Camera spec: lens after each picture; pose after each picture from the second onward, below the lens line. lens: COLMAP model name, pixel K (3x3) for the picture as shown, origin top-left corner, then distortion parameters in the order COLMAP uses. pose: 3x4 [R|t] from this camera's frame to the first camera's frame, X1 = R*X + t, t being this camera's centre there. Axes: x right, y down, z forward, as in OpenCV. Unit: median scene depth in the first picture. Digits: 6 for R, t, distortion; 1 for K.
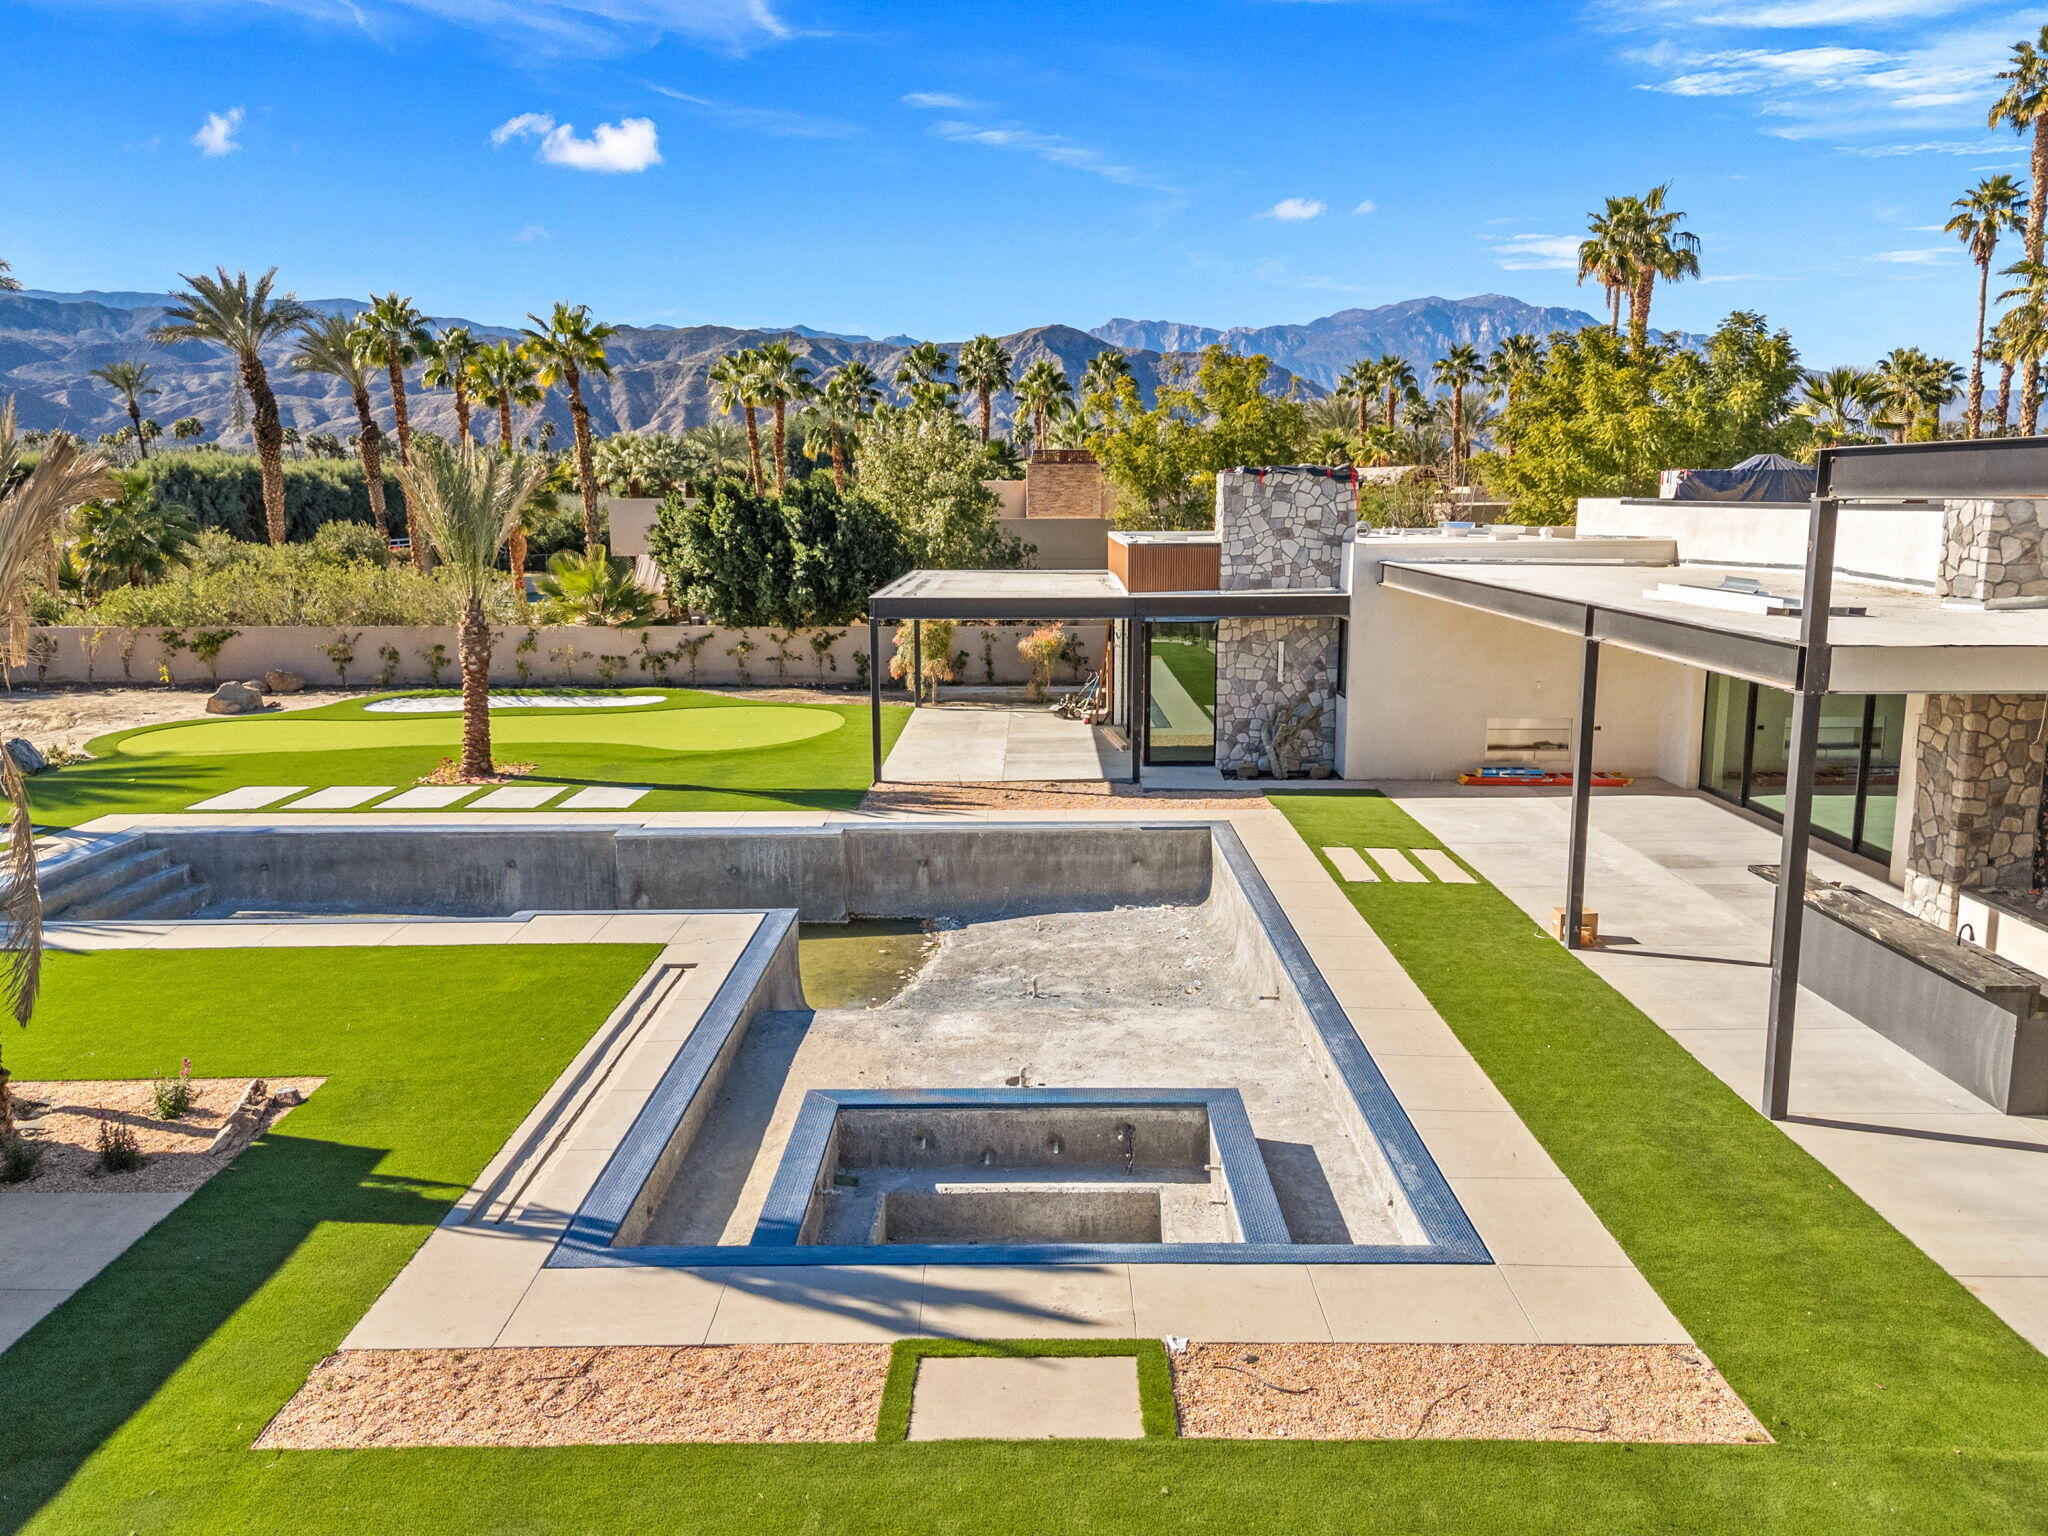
lens RADIAL K [[1508.8, 0, 1092.6], [0, 1508.8, 782.3], [0, 0, 1]] dist [0.004383, -0.003465]
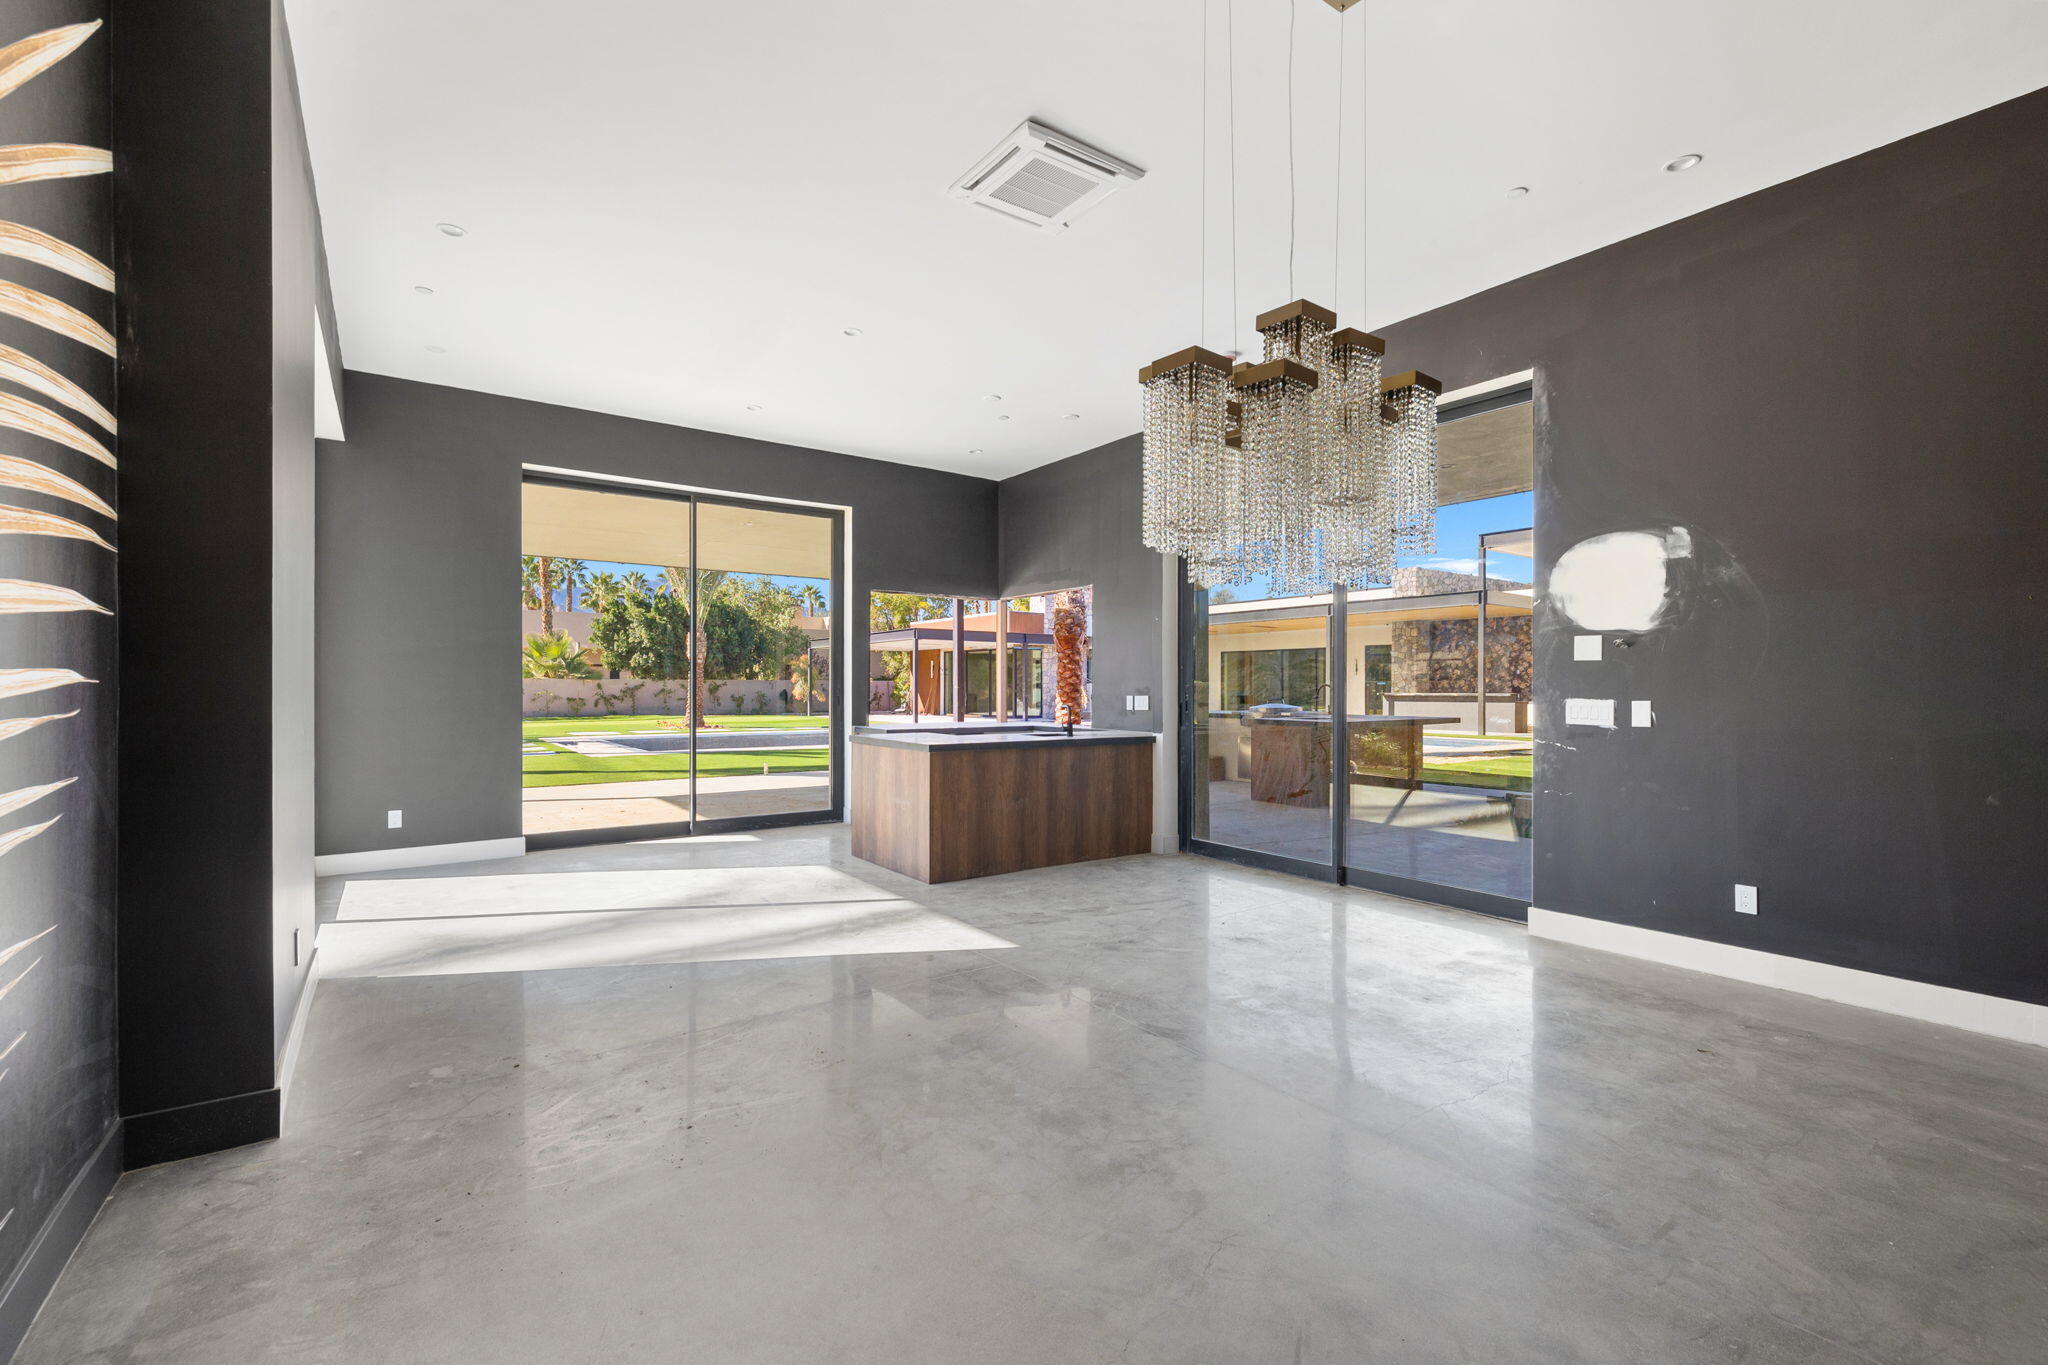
lens RADIAL K [[863.7, 0, 1029.3], [0, 863.7, 693.3], [0, 0, 1]] dist [0.005234, -0.000601]
pose [[0.831162, -0.005885, 0.556000, -0.426736], [0.105911, 0.983312, -0.147917, 0.093173], [-0.545851, 0.181830, 0.817915, 0.017223]]
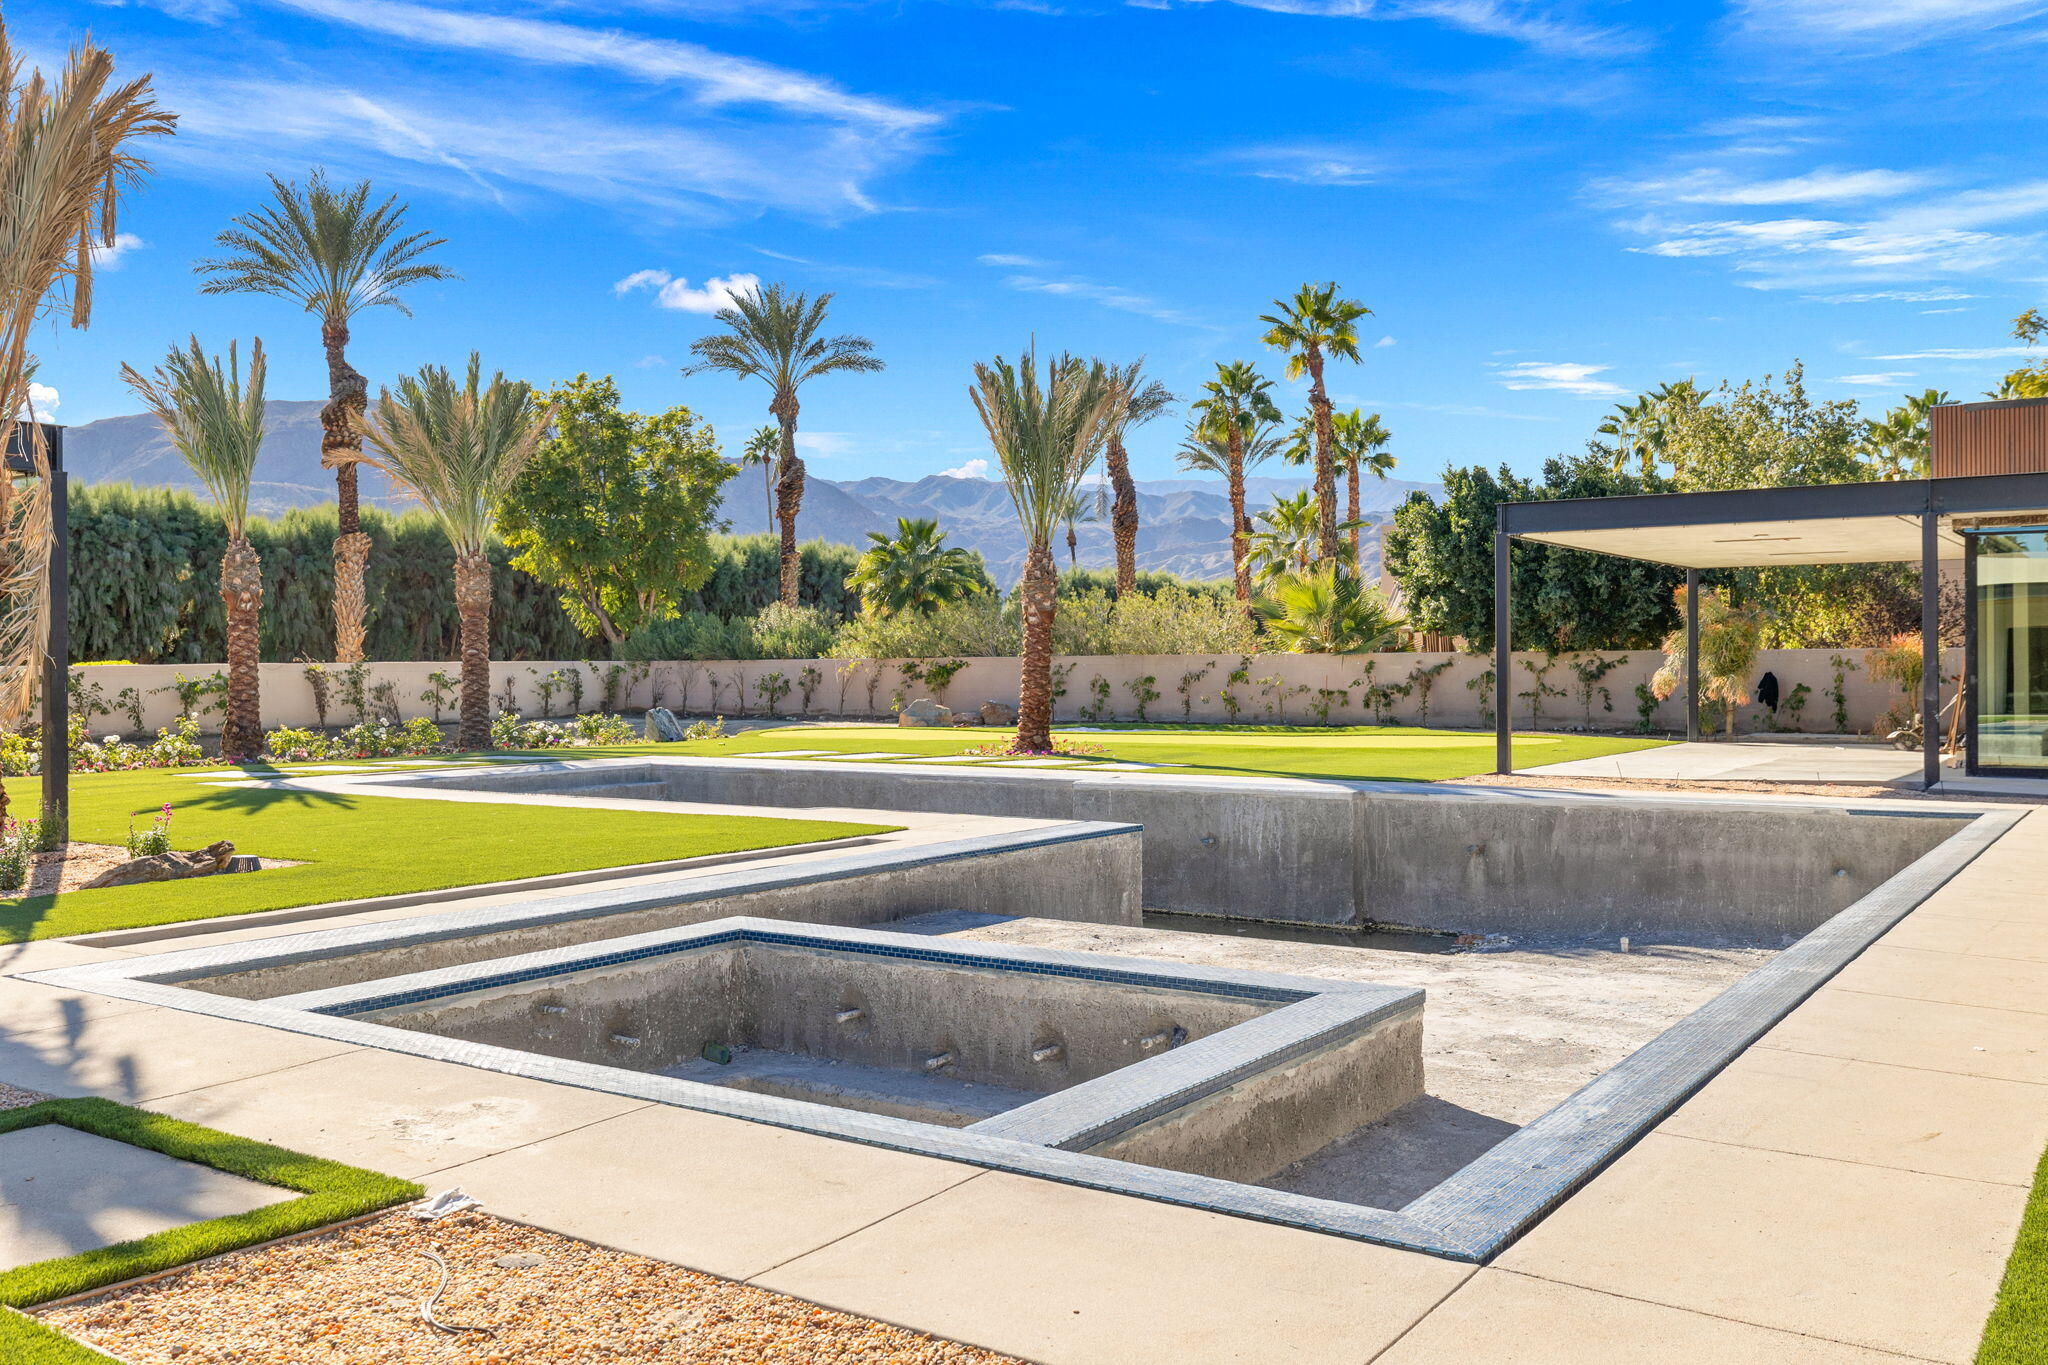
lens RADIAL K [[1755.9, 0, 1015.7], [0, 1755.9, 661.3], [0, 0, 1]] dist [0.003814, 0.002374]
pose [[0.802432, -0.010129, -0.596658, 0.105909], [-0.105202, 0.981795, -0.158151, 0.067452], [0.587397, 0.189675, 0.786758, 0.163131]]
